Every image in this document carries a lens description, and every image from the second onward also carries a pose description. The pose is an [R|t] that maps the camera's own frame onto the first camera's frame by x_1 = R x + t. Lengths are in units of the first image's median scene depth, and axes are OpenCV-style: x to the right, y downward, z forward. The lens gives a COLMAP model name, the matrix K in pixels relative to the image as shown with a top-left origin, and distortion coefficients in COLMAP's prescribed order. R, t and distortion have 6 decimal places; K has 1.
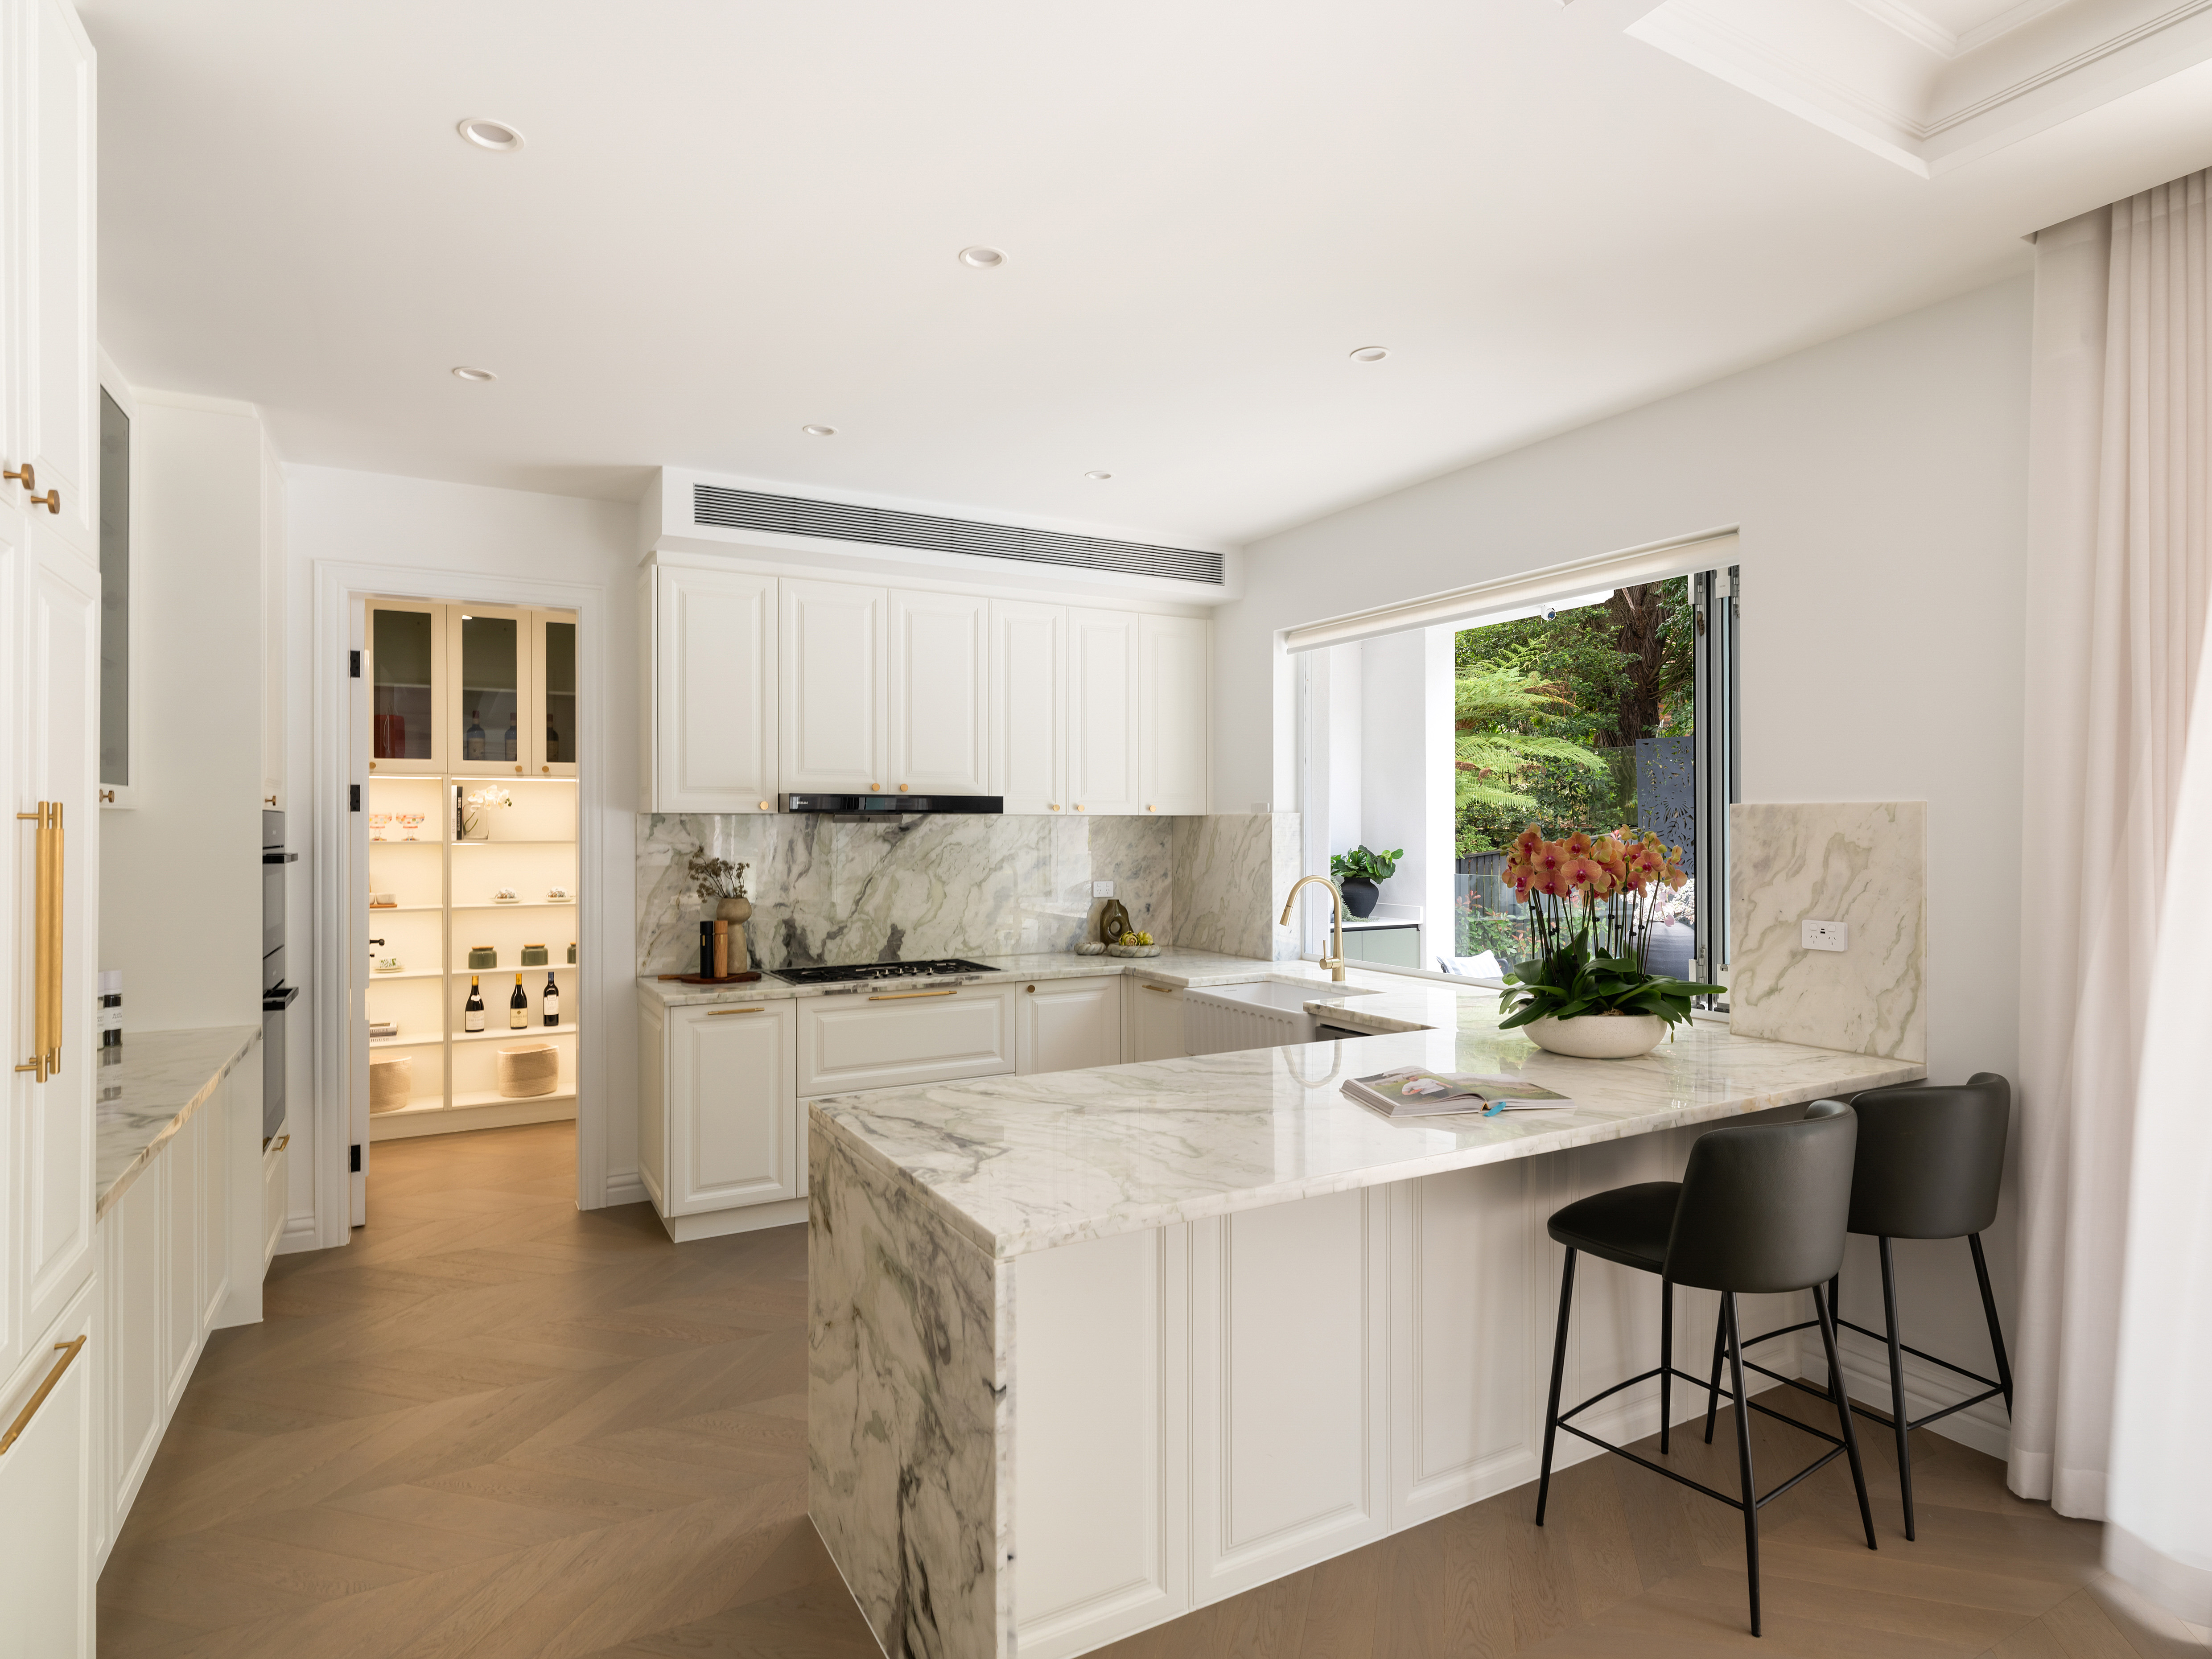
lens RADIAL K [[1173.9, 0, 1103.8], [0, 1173.9, 822.0], [0, 0, 1]] dist [-0.001810, 0.000046]
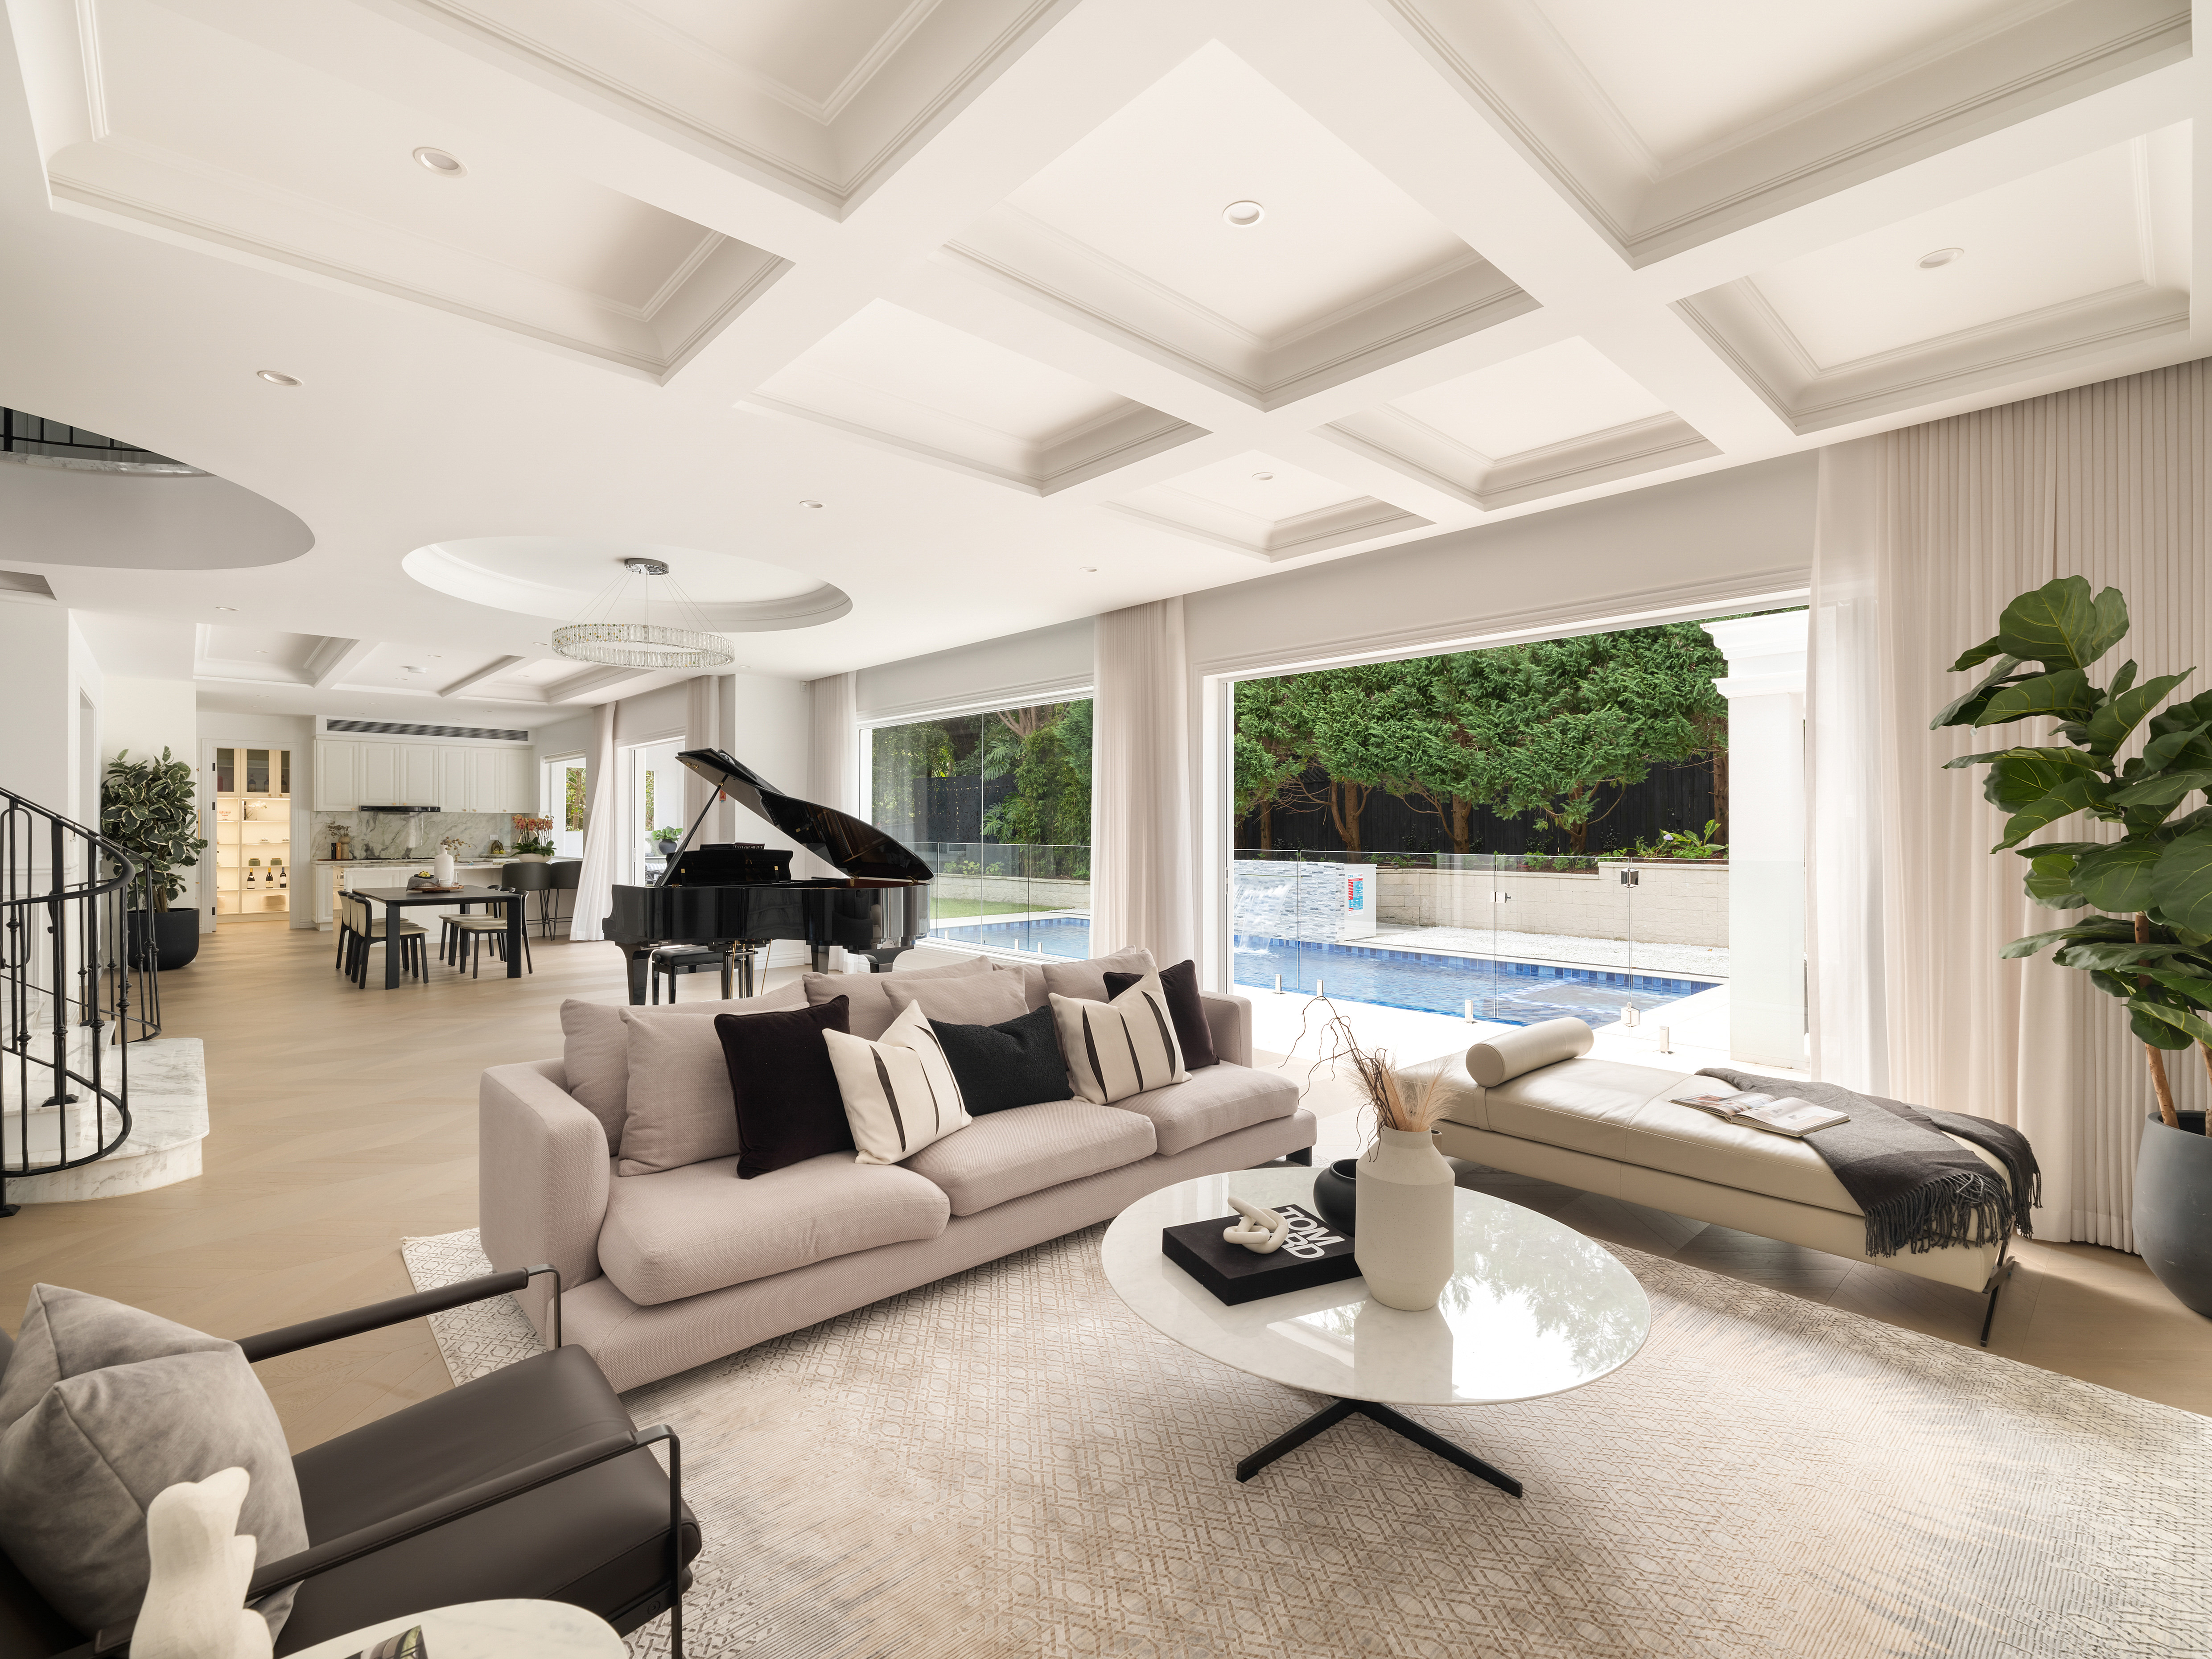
lens RADIAL K [[1008.2, 0, 1105.1], [0, 1008.2, 836.7], [0, 0, 1]] dist [0.004839, 0.000514]
pose [[0.972972, 0.001163, 0.230921, 1.010017], [-0.002586, 0.999980, 0.005857, 0.038542], [-0.230909, -0.006296, 0.972955, -2.066786]]
